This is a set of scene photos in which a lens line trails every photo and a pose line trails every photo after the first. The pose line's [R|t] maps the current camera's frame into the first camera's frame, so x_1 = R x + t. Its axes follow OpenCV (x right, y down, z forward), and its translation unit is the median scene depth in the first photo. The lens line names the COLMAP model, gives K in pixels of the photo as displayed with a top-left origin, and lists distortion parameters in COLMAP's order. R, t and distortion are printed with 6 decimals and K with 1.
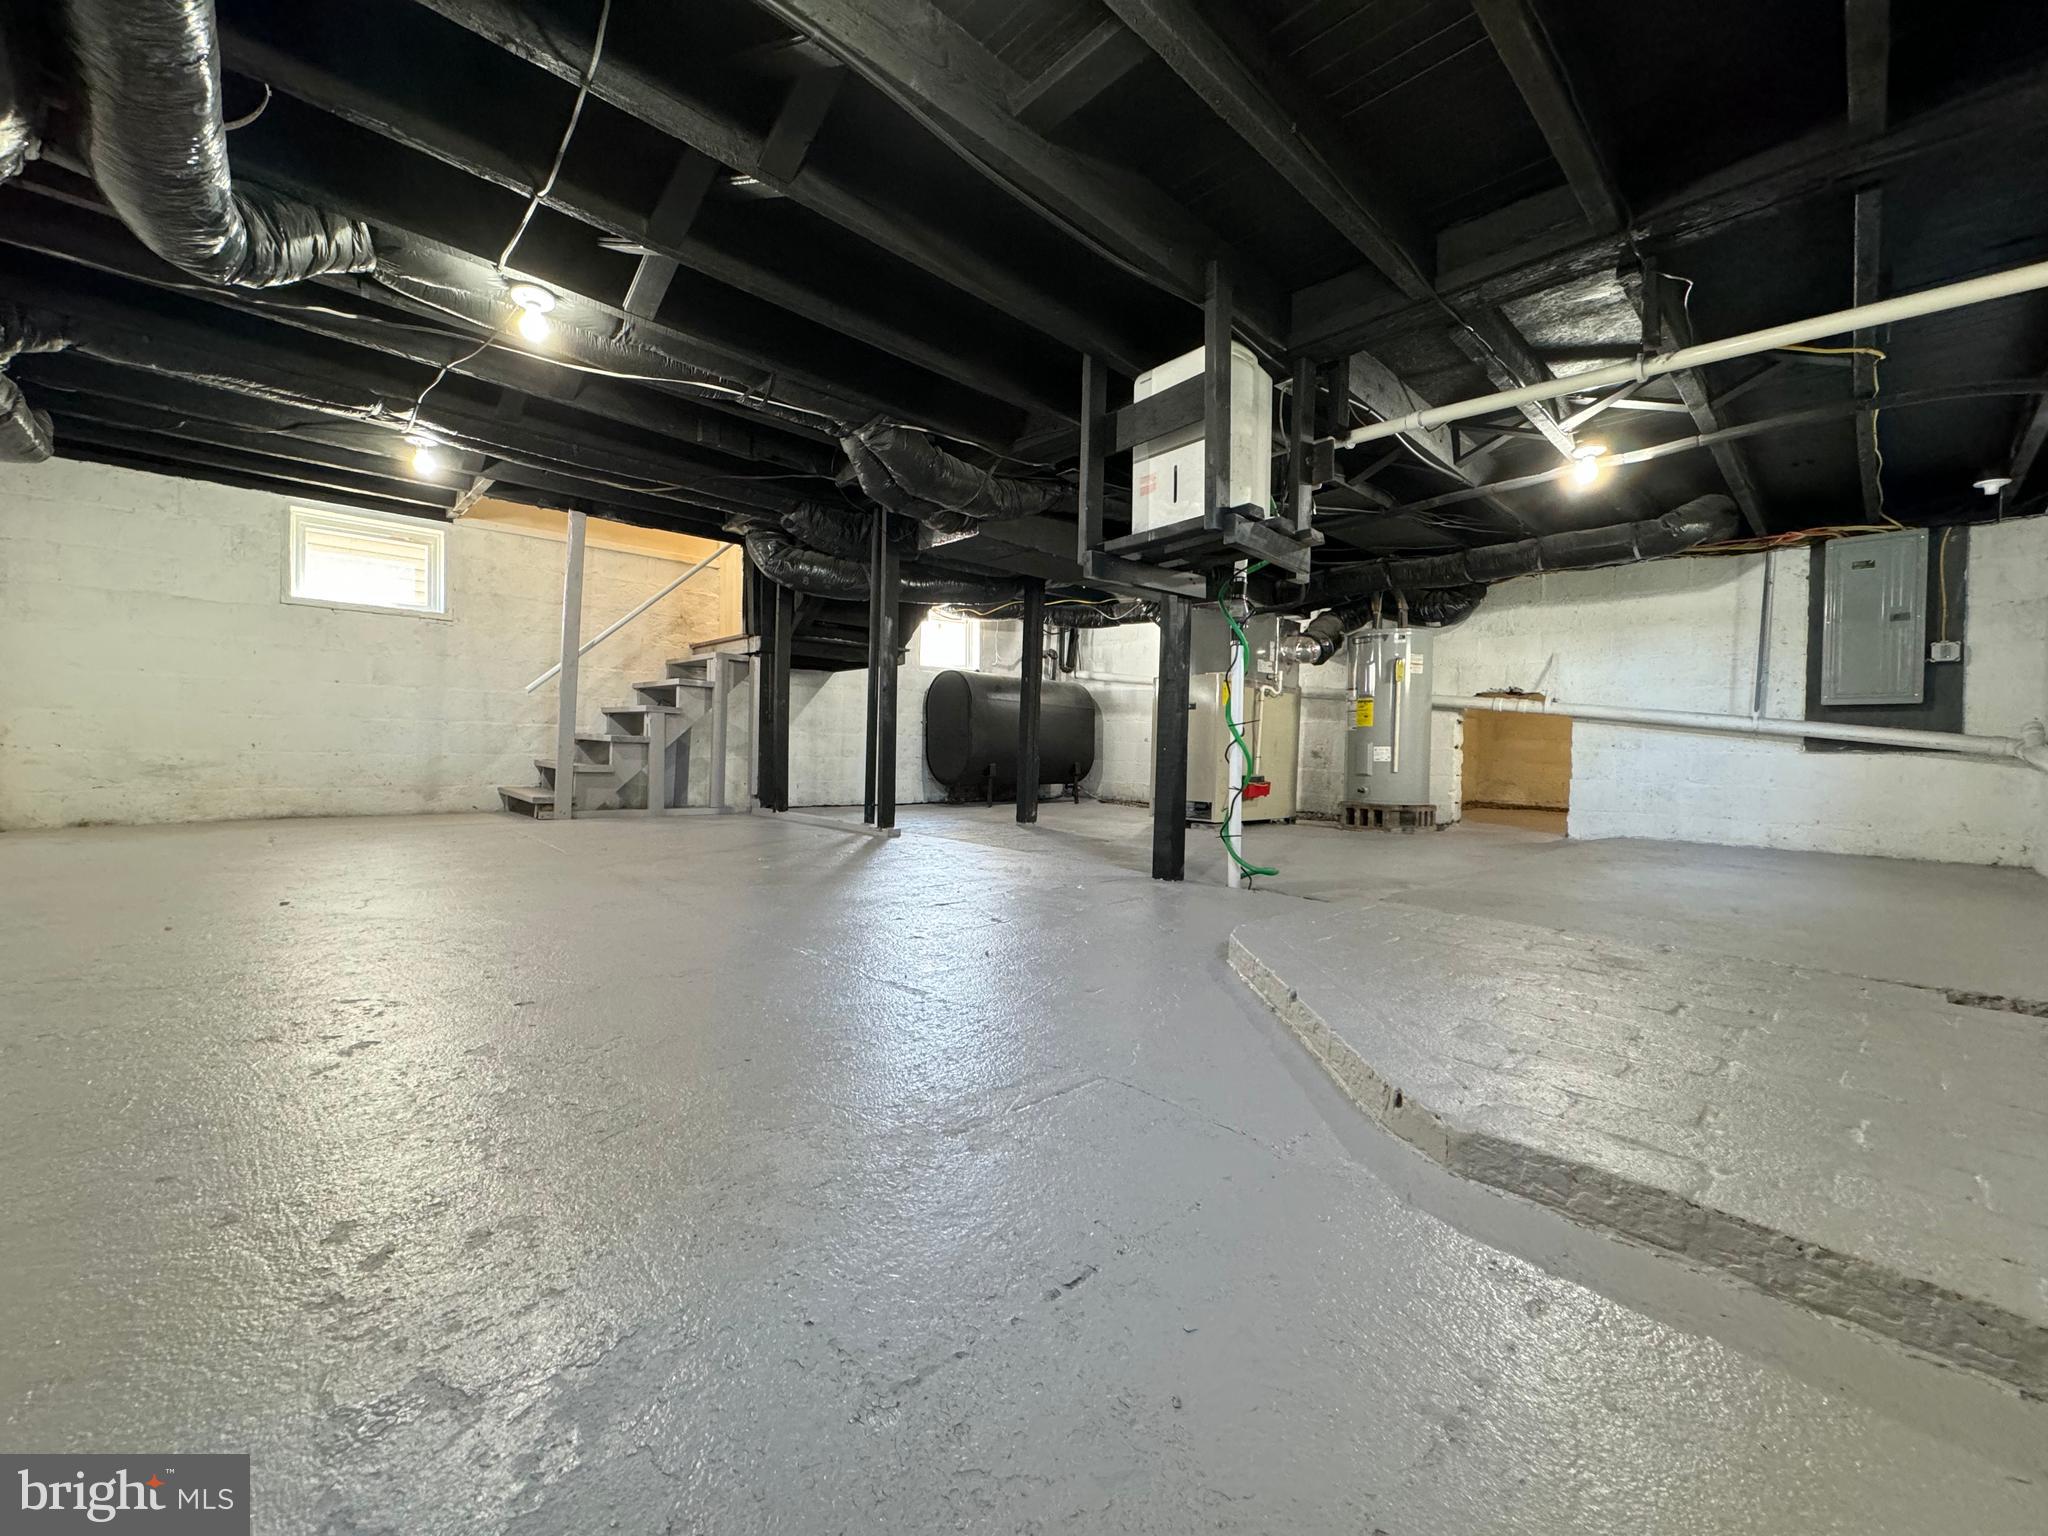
lens RADIAL K [[824.0, 0, 1024.0], [0, 824.0, 768.0], [0, 0, 1]] dist [-0.000247, 0.000021]
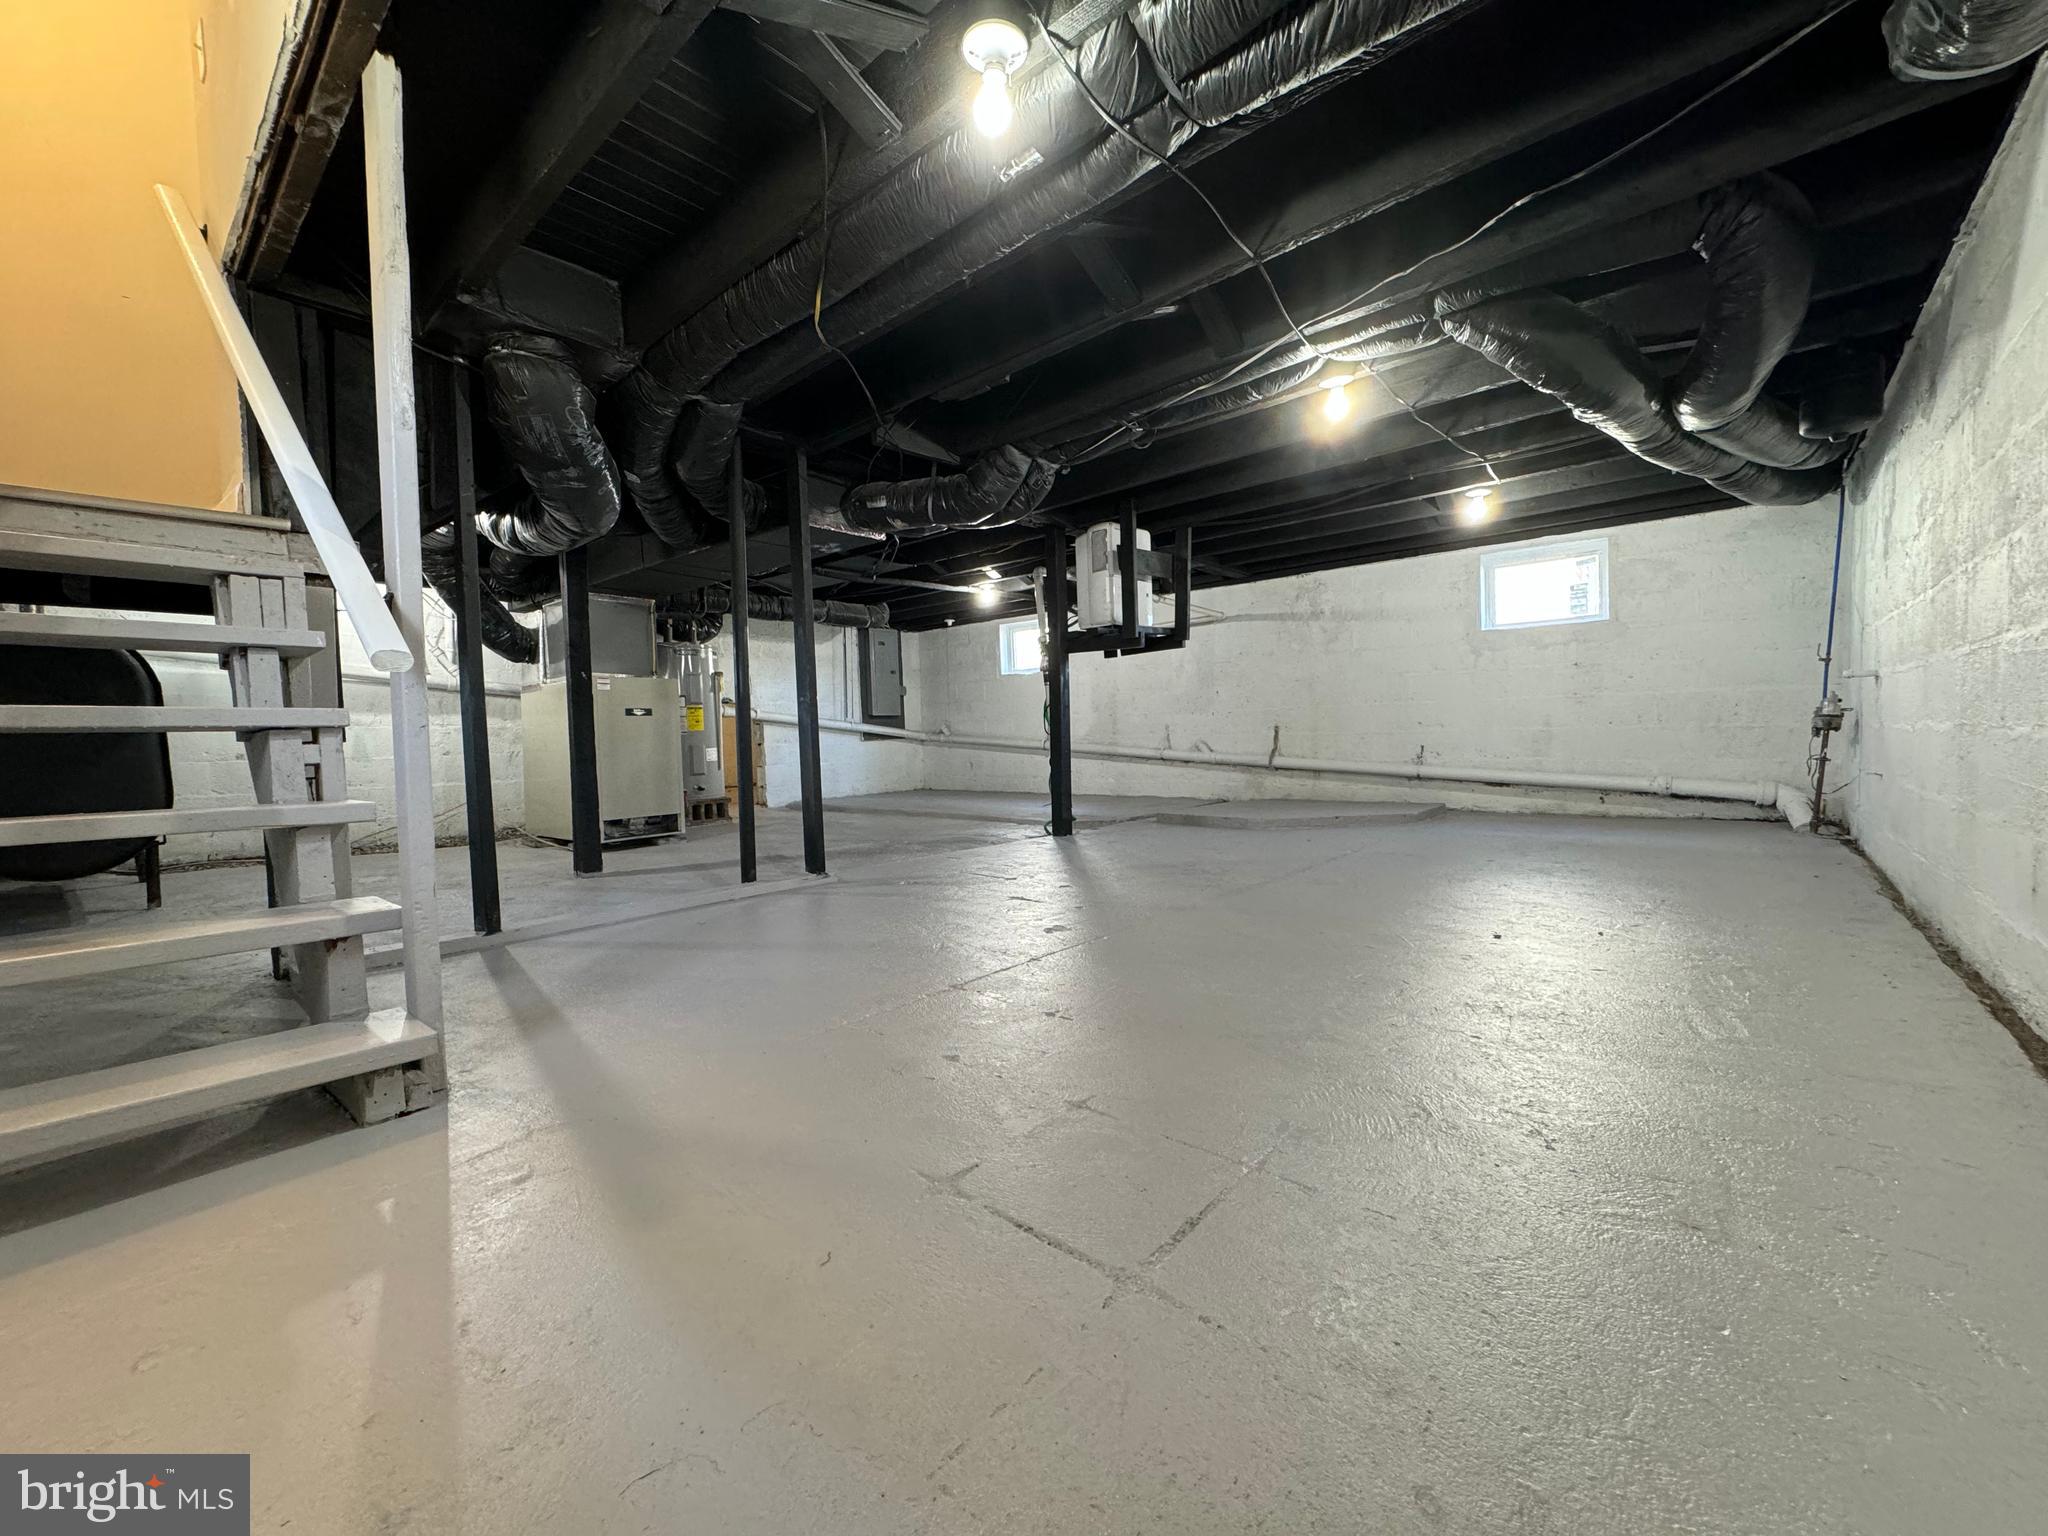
lens RADIAL K [[824.0, 0, 1024.0], [0, 824.0, 768.0], [0, 0, 1]] dist [-0.000247, 0.000021]
pose [[-0.084264, -0.060227, 0.994622, -0.736564], [0.056222, 0.996294, 0.065091, -0.047729], [-0.994856, 0.061404, -0.080566, 0.659097]]
